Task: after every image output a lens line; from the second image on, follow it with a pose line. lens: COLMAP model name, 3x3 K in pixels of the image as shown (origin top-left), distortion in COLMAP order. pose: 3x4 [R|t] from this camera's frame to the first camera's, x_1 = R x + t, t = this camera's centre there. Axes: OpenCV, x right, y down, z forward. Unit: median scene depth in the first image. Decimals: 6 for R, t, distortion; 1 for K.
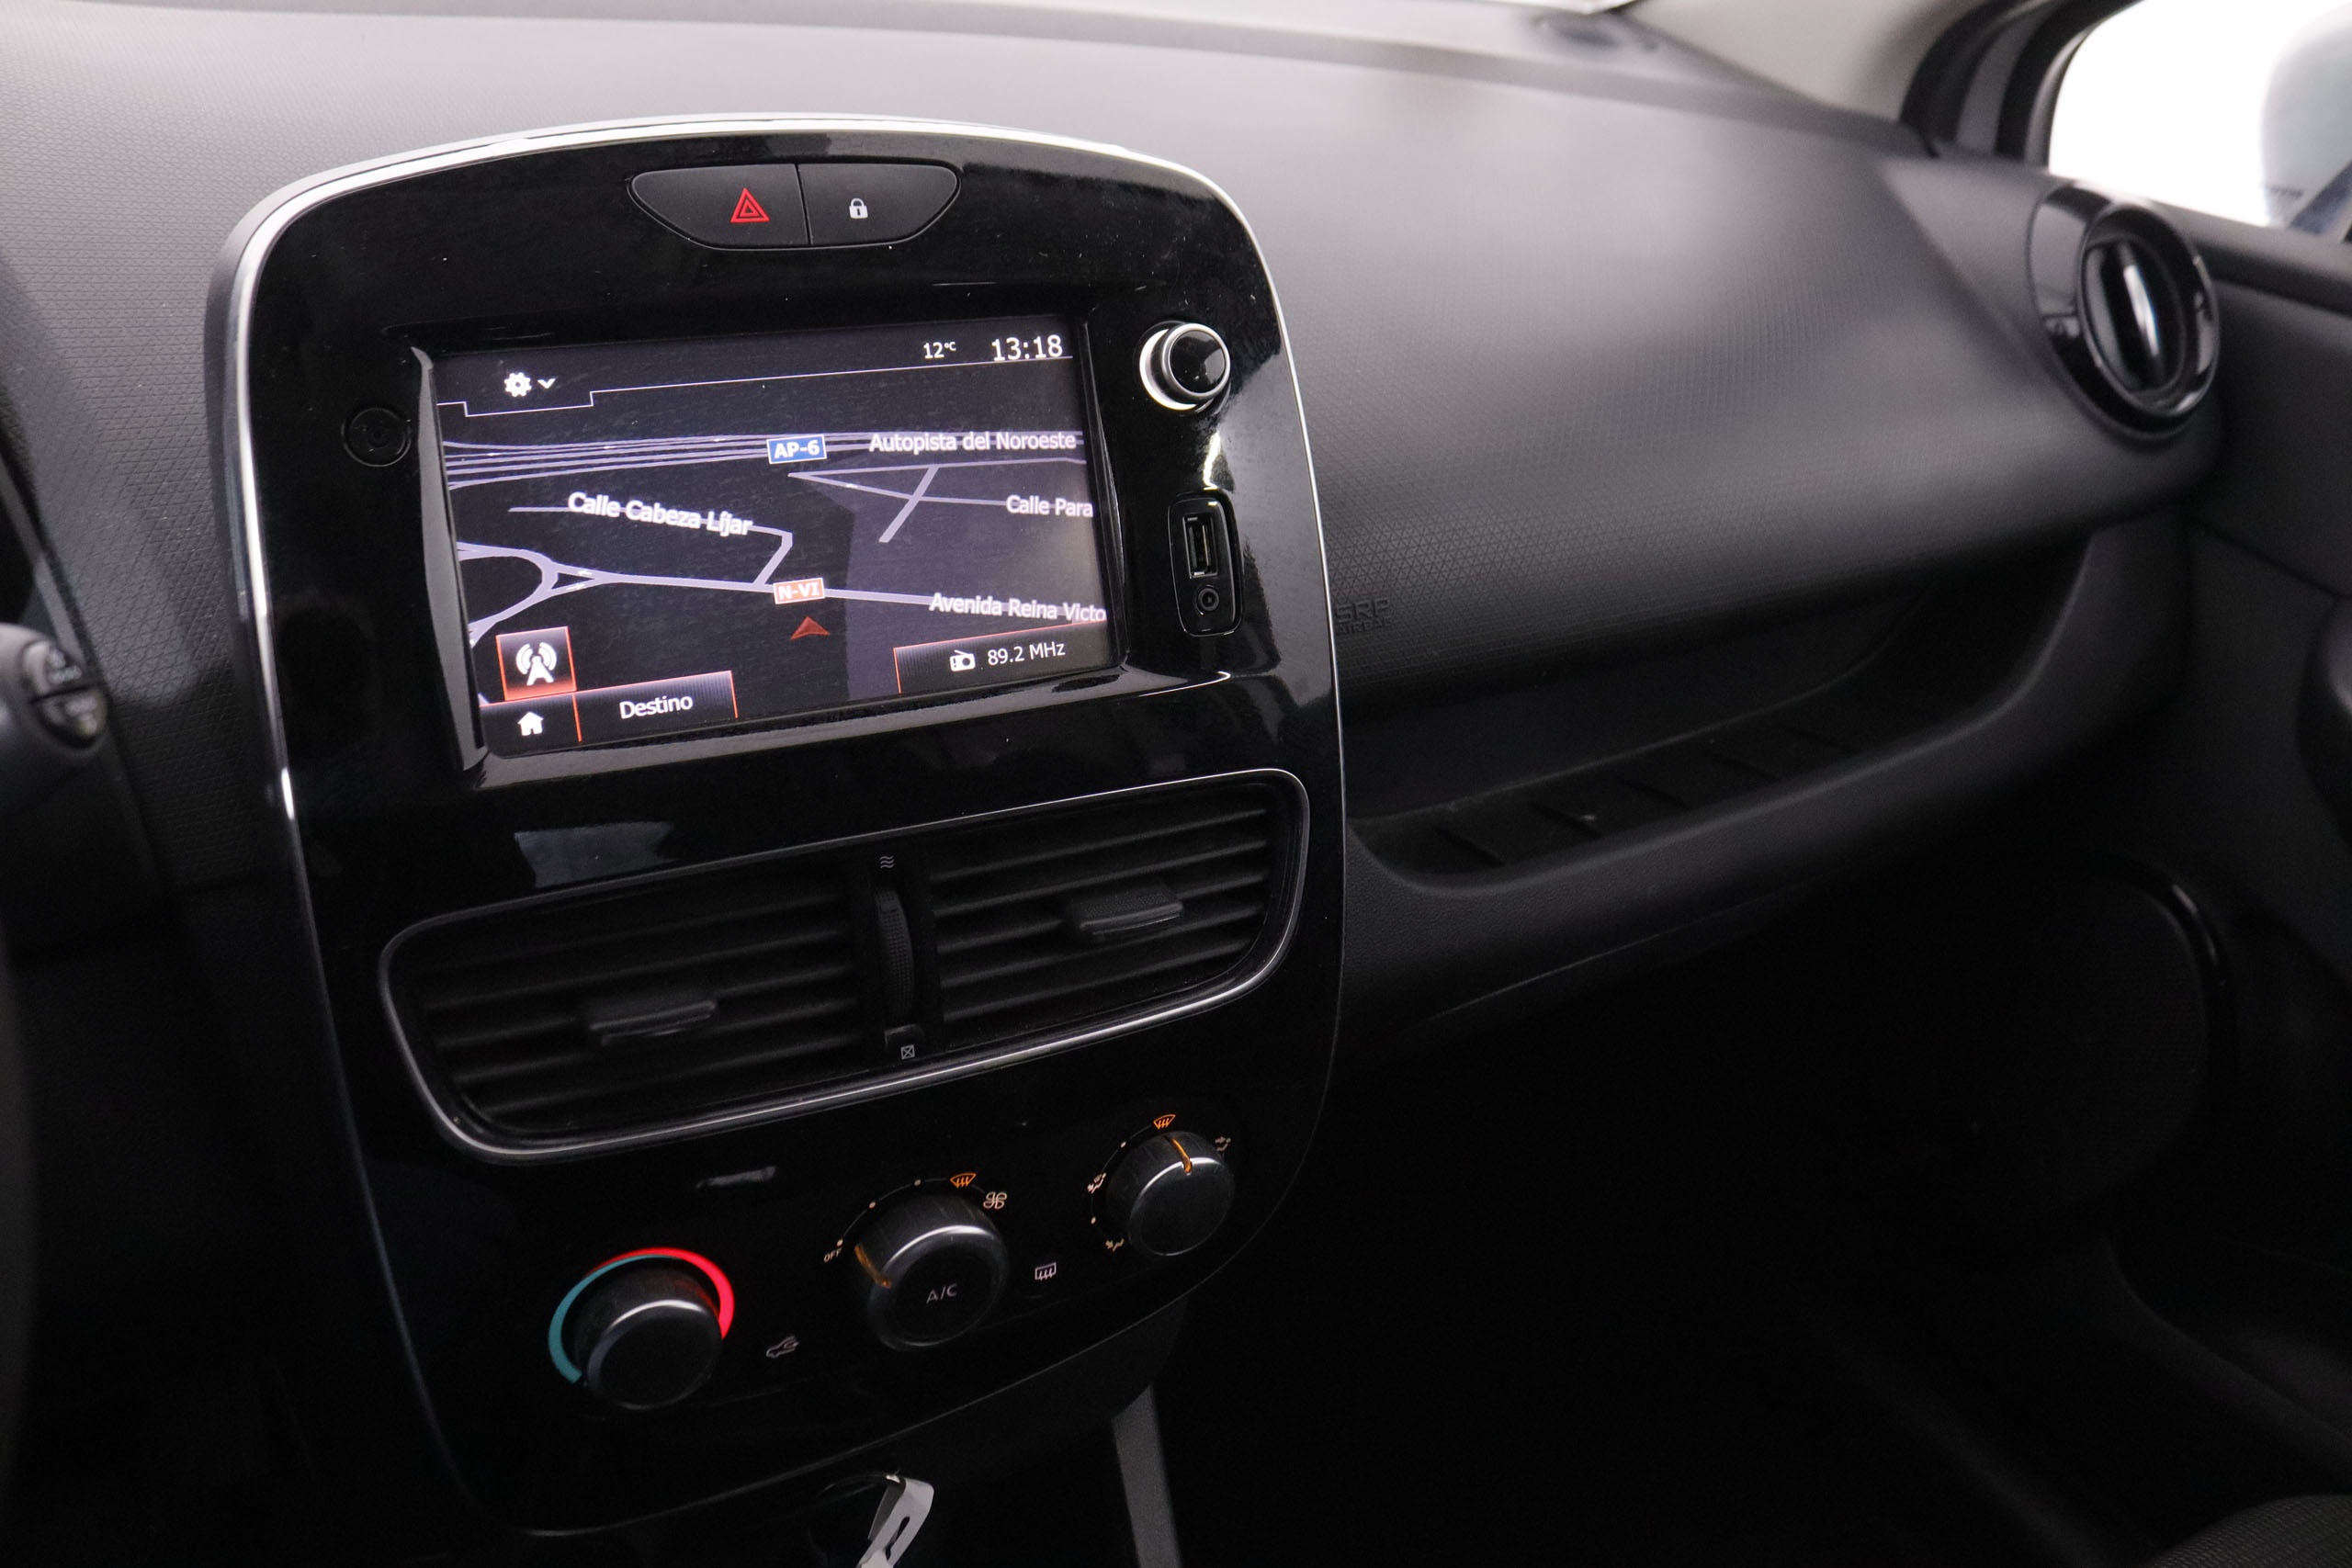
lens RADIAL K [[1871.4, 0, 1179.0], [0, 1871.4, 766.3], [0, 0, 1]] dist [-0.177717, 0.141622]
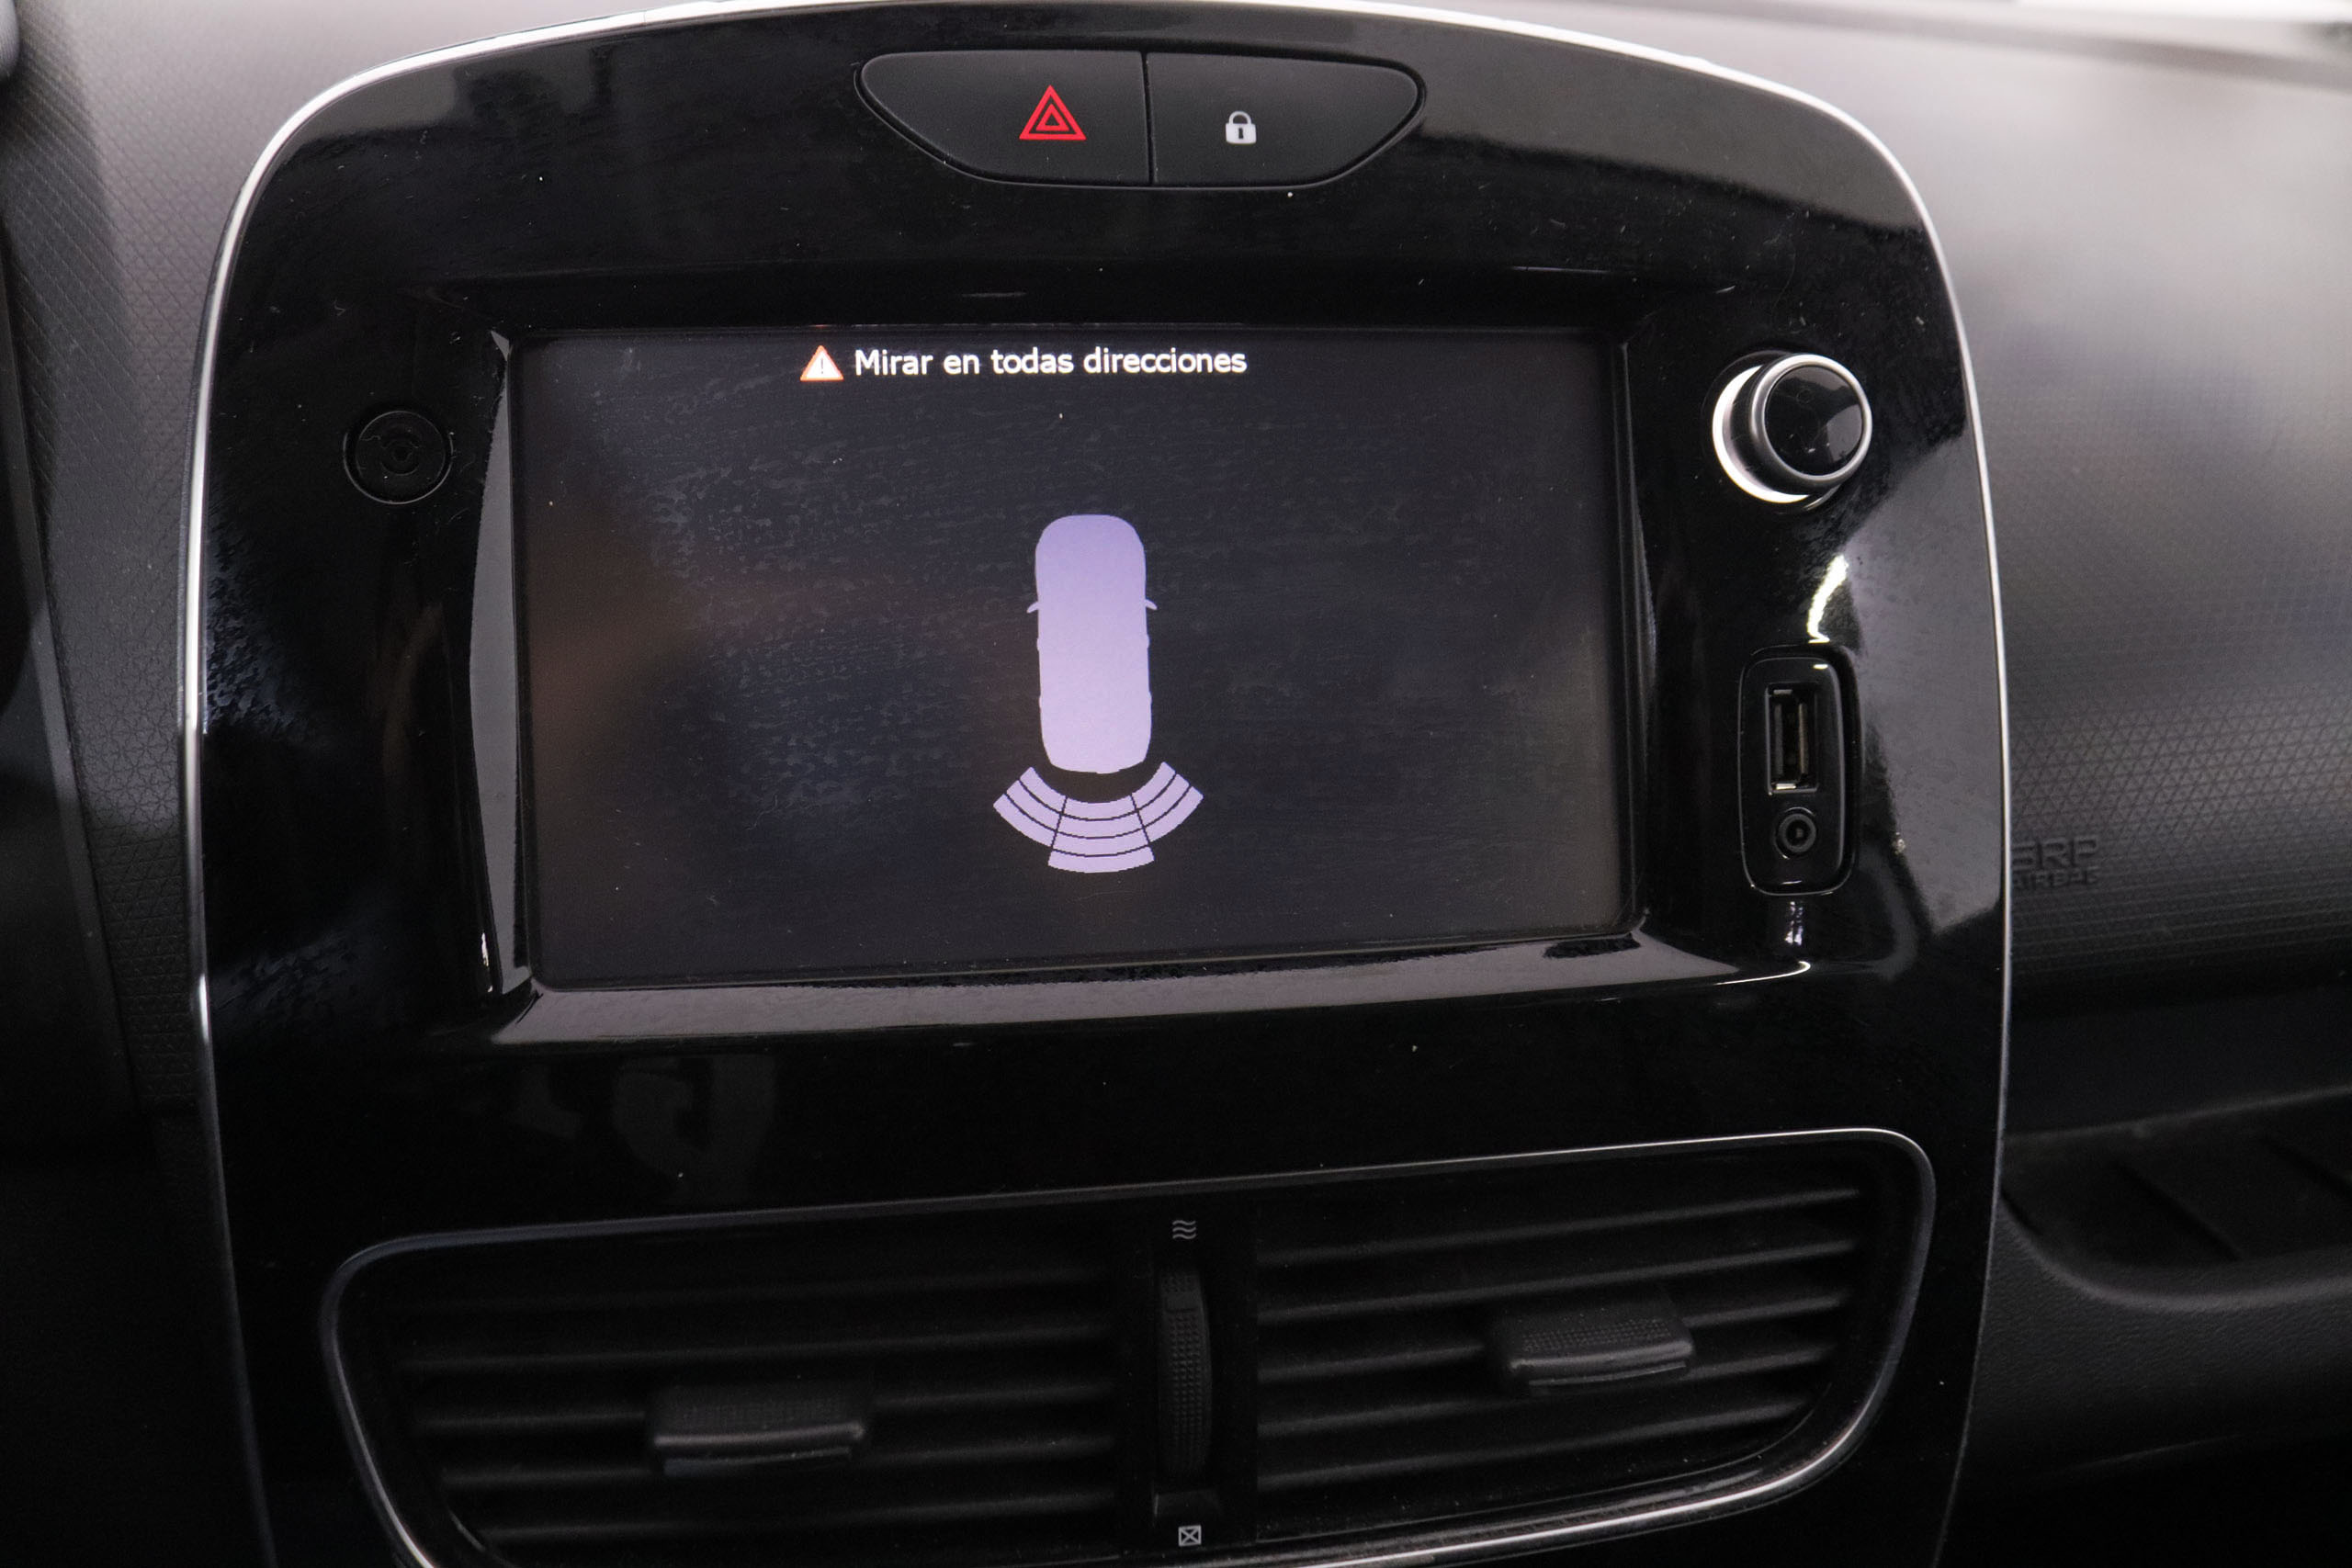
lens RADIAL K [[1871.4, 0, 1179.0], [0, 1871.4, 766.3], [0, 0, 1]] dist [-0.177717, 0.141622]
pose [[0.945962, 0.094051, -0.310339, 0.009469], [-0.111718, 0.992950, -0.039611, -0.067538], [0.304426, 0.072141, 0.949800, 0.411364]]
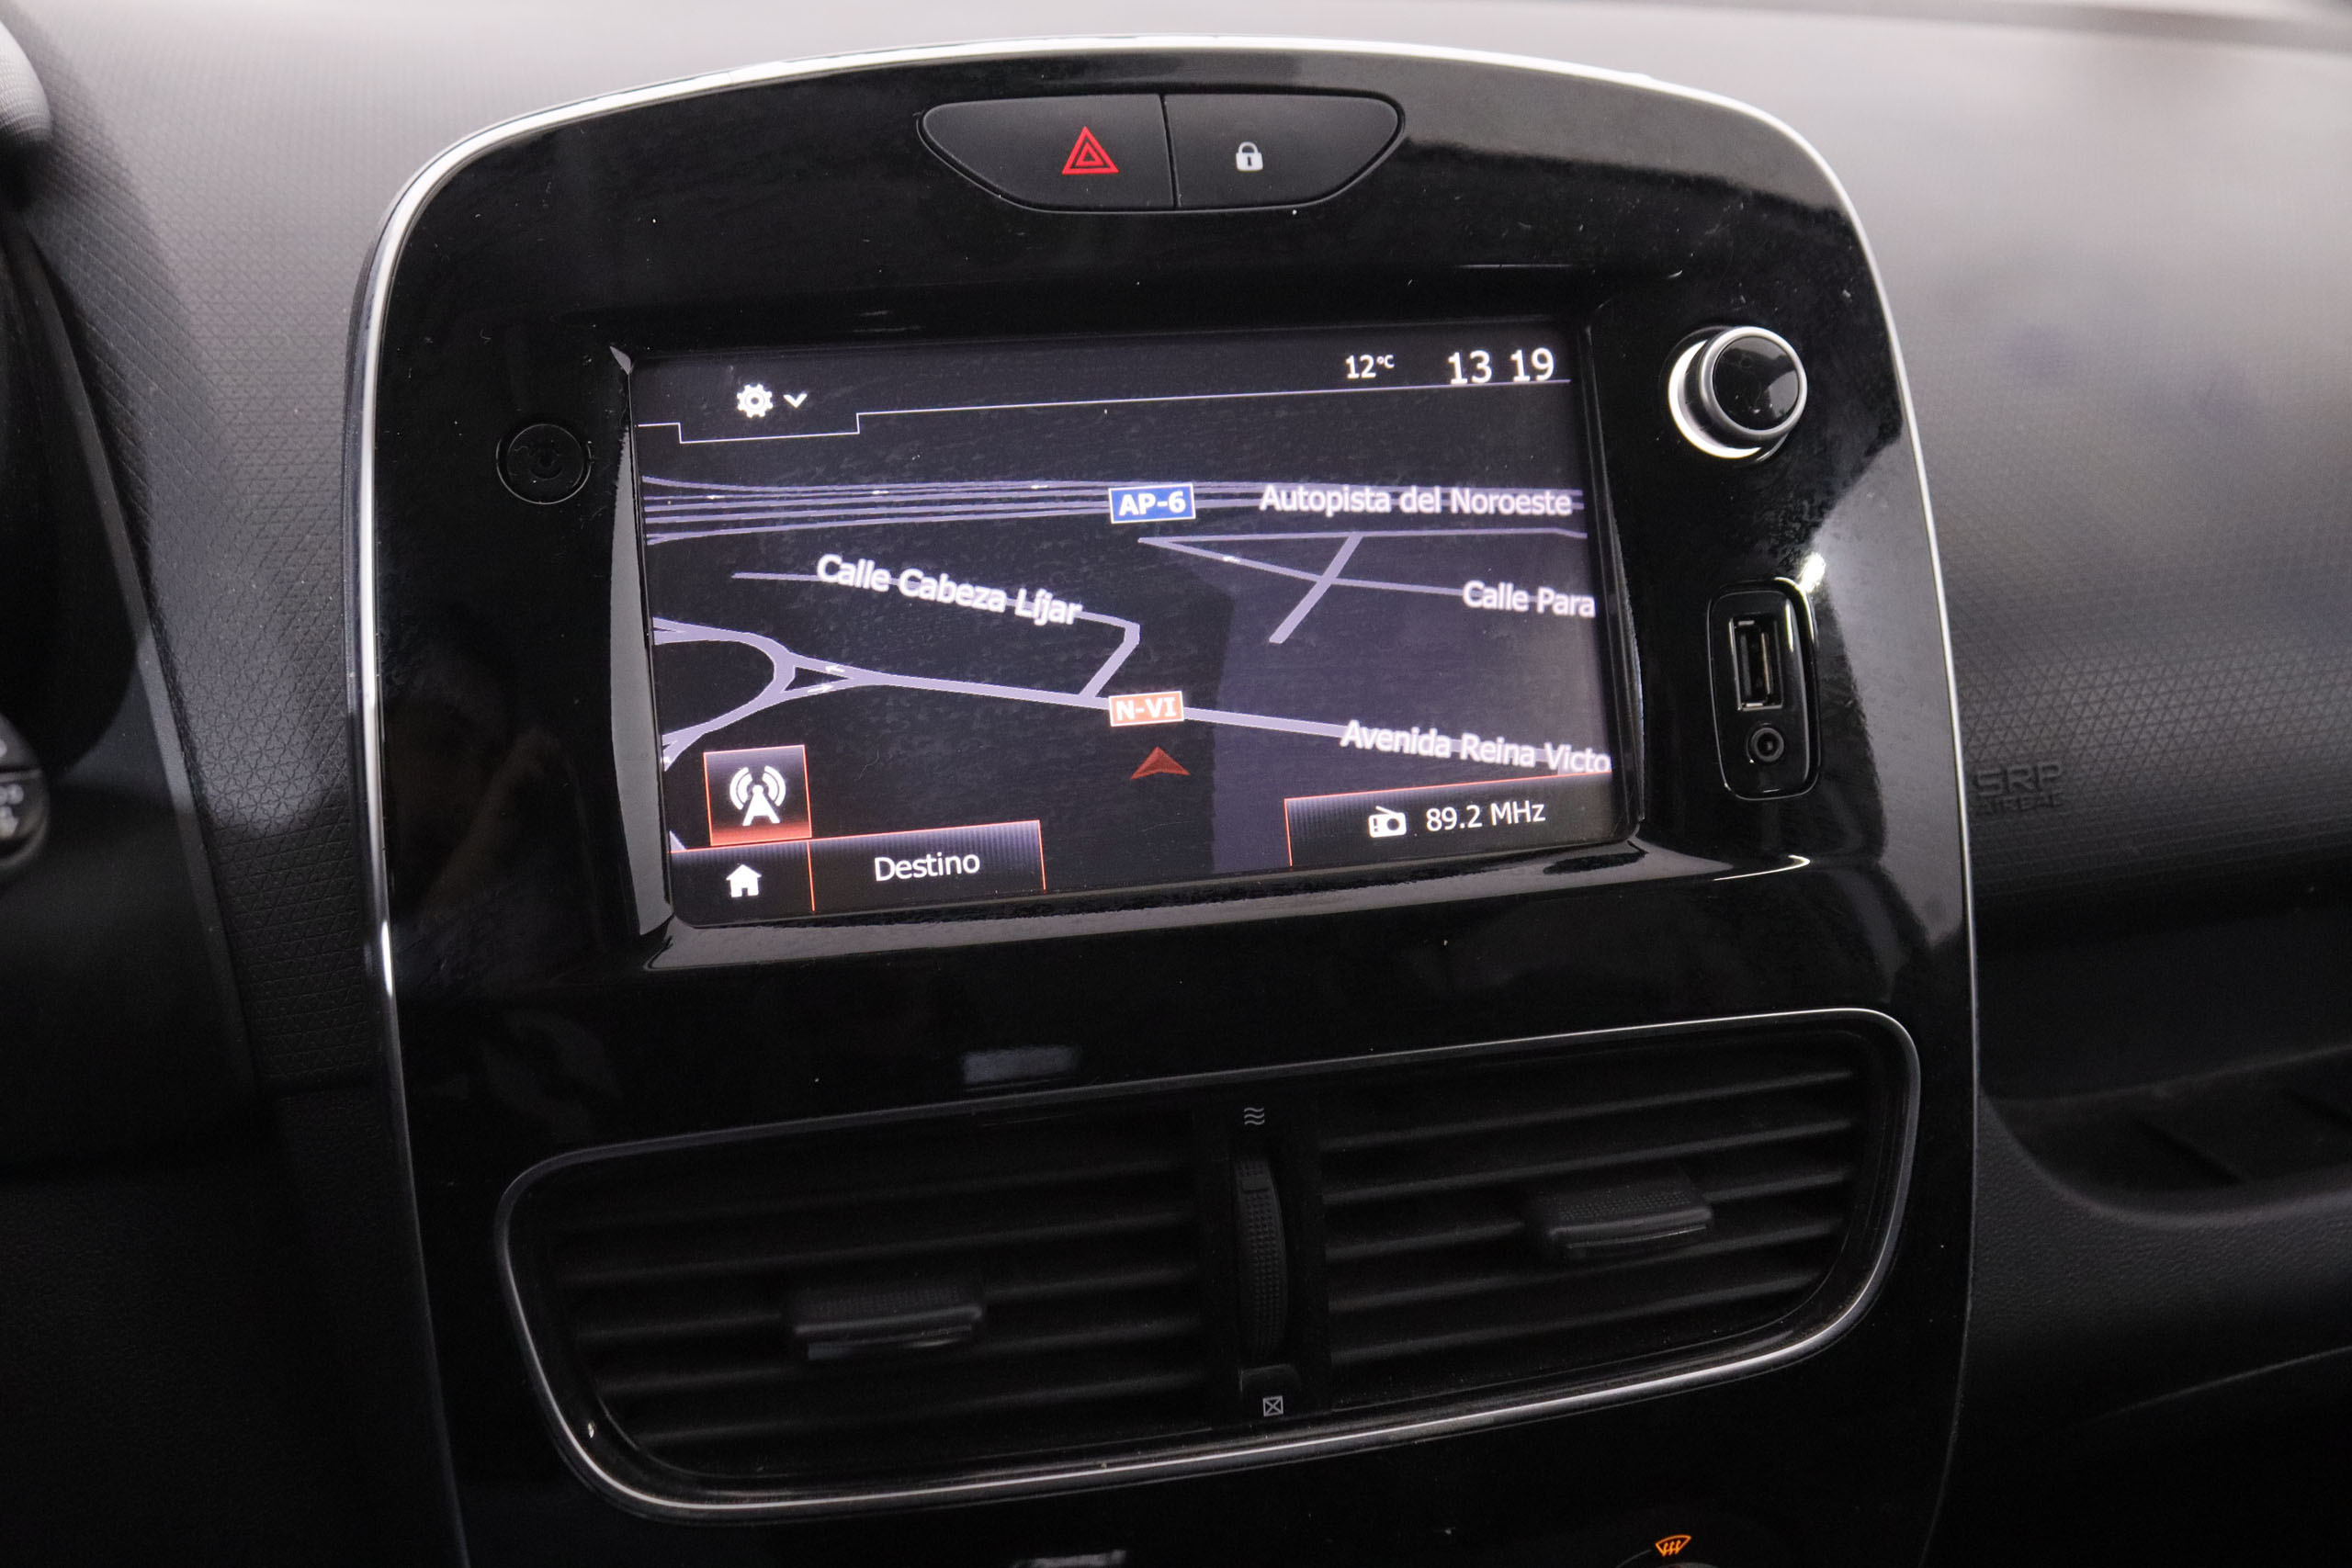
lens RADIAL K [[2309.7, 0, 1186.1], [0, 2309.7, 770.0], [0, 0, 1]] dist [-0.150844, 0.192217]
pose [[0.963202, 0.025141, -0.267599, 0.035453], [-0.053899, 0.993459, -0.100670, 0.011937], [0.263318, 0.111389, 0.958257, 0.180921]]
